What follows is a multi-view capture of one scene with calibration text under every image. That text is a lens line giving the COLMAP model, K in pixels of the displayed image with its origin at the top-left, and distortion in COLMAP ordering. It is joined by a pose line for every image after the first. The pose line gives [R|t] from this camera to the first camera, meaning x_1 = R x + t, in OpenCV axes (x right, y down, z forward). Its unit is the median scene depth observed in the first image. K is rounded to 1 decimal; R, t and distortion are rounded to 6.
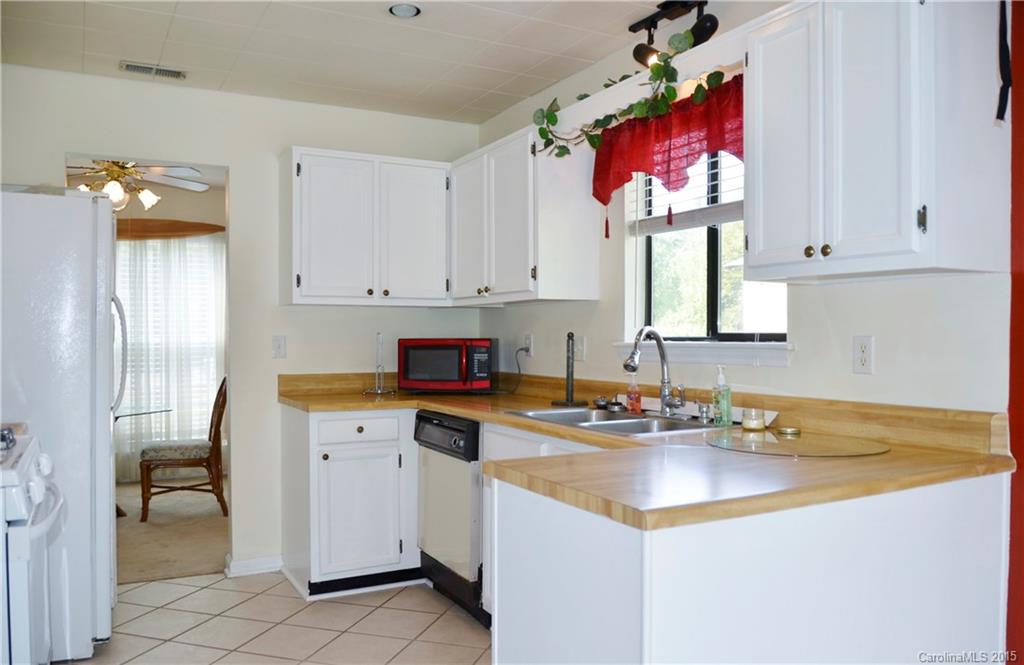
lens RADIAL K [[790.6, 0, 509.3], [0, 790.6, 337.0], [0, 0, 1]] dist [-0.006335, -0.004005]
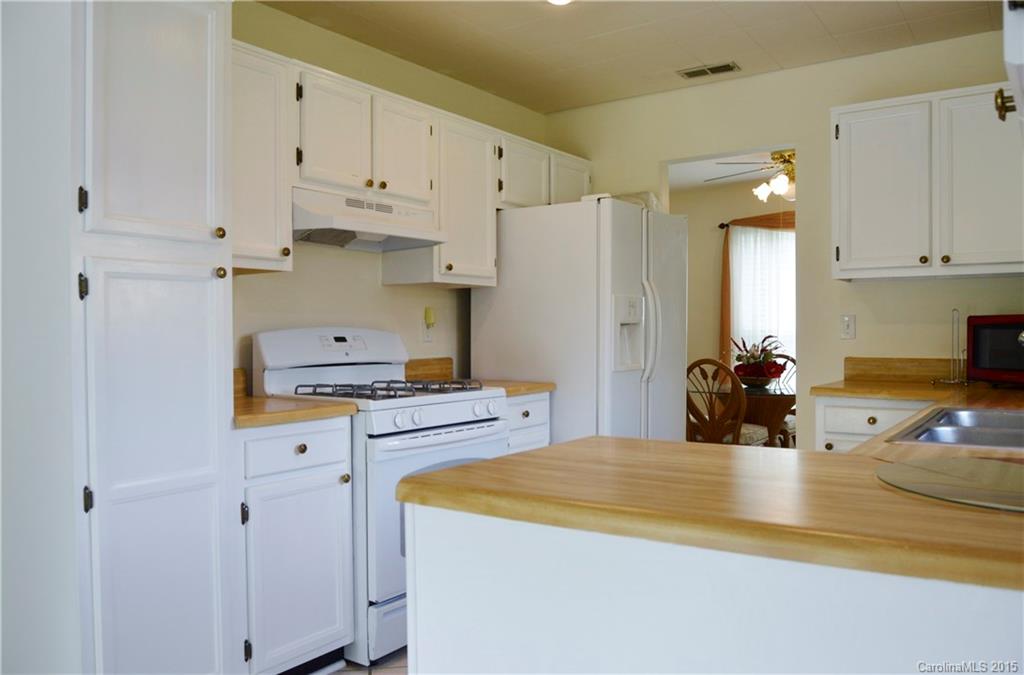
lens RADIAL K [[802.5, 0, 510.5], [0, 802.5, 336.0], [0, 0, 1]] dist [-0.044830, 0.004018]
pose [[0.449863, 0.008033, -0.893061, 0.370683], [0.001328, 0.999952, 0.009663, 0.014401], [0.893096, -0.005533, 0.449831, 0.237521]]
